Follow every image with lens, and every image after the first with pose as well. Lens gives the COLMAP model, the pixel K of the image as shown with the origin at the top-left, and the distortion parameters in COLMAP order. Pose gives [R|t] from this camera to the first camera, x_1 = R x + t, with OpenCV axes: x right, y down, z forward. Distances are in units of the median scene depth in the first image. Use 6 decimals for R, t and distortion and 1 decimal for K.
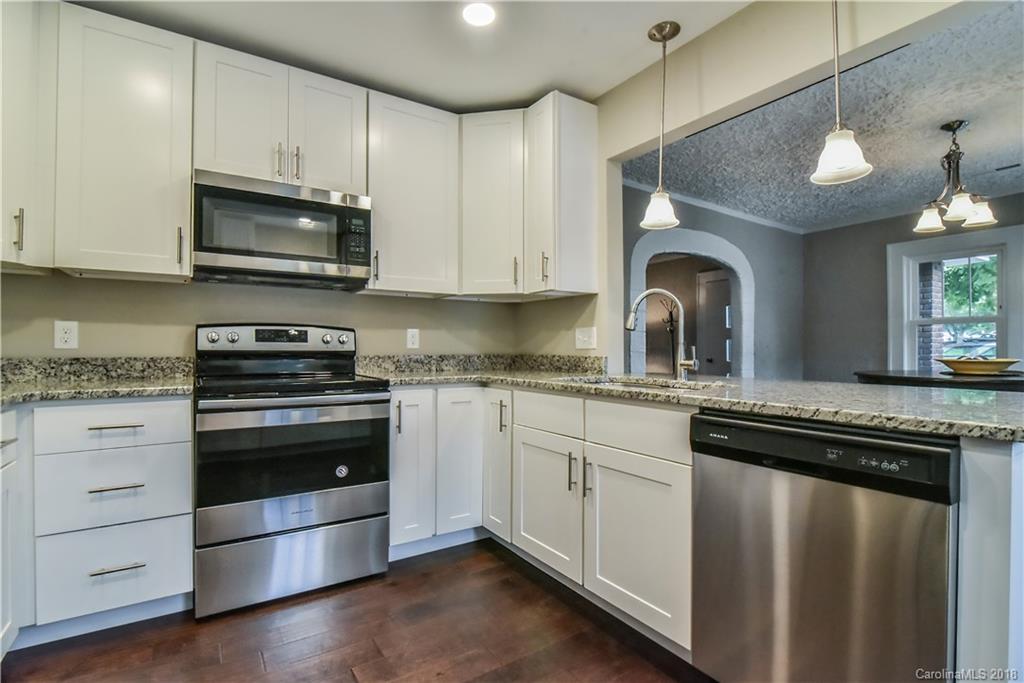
lens RADIAL K [[475.4, 0, 508.8], [0, 475.4, 346.4], [0, 0, 1]] dist [-0.016089, -0.000453]
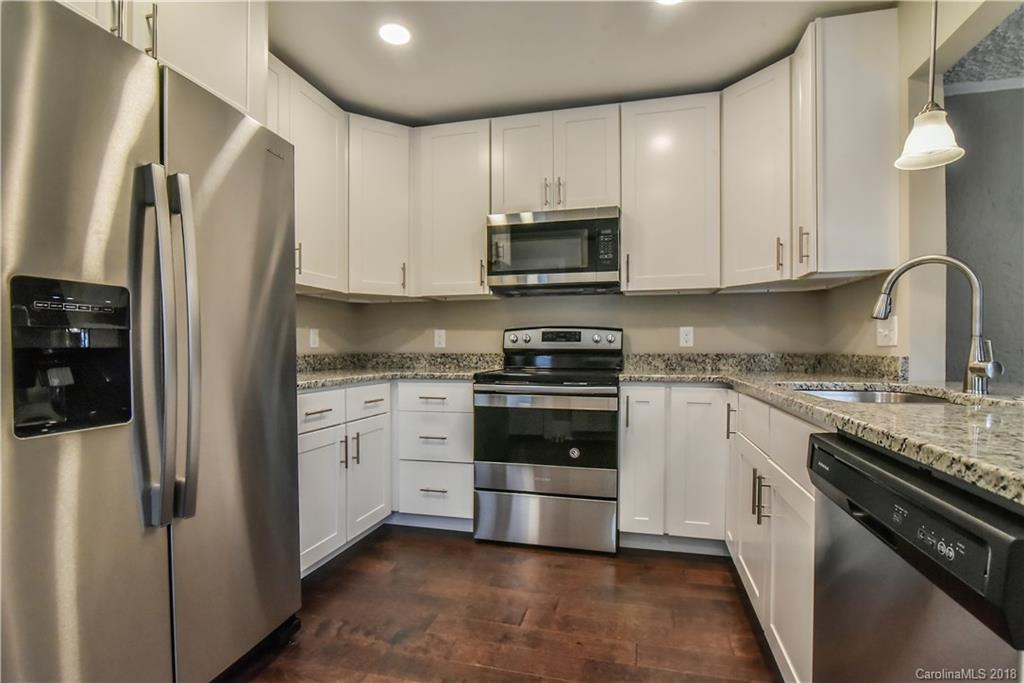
lens RADIAL K [[479.1, 0, 530.9], [0, 479.1, 356.5], [0, 0, 1]] dist [-0.020054, 0.000028]
pose [[0.687647, 0.009924, -0.725977, 0.375036], [0.005090, 0.999816, 0.018490, 0.005931], [0.726027, -0.016410, 0.687470, 0.113203]]
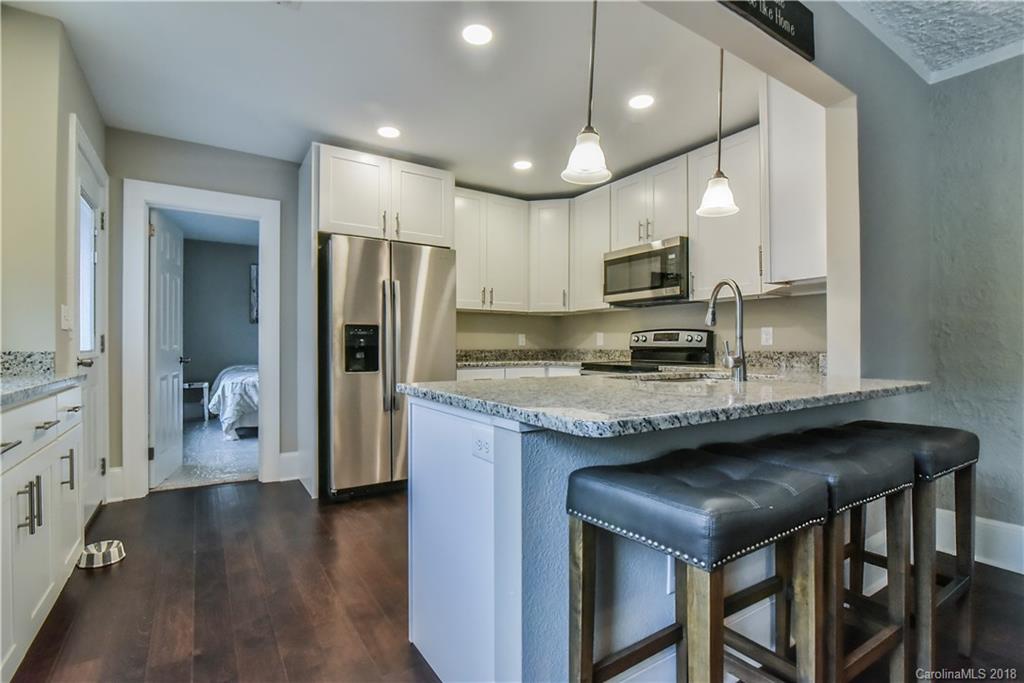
lens RADIAL K [[475.4, 0, 508.8], [0, 475.4, 346.4], [0, 0, 1]] dist [-0.016089, -0.000453]
pose [[-0.003638, 0.000191, -0.999993, 1.129094], [0.003043, 0.999995, 0.000180, 0.006584], [0.999989, -0.003042, -0.003639, 0.527485]]
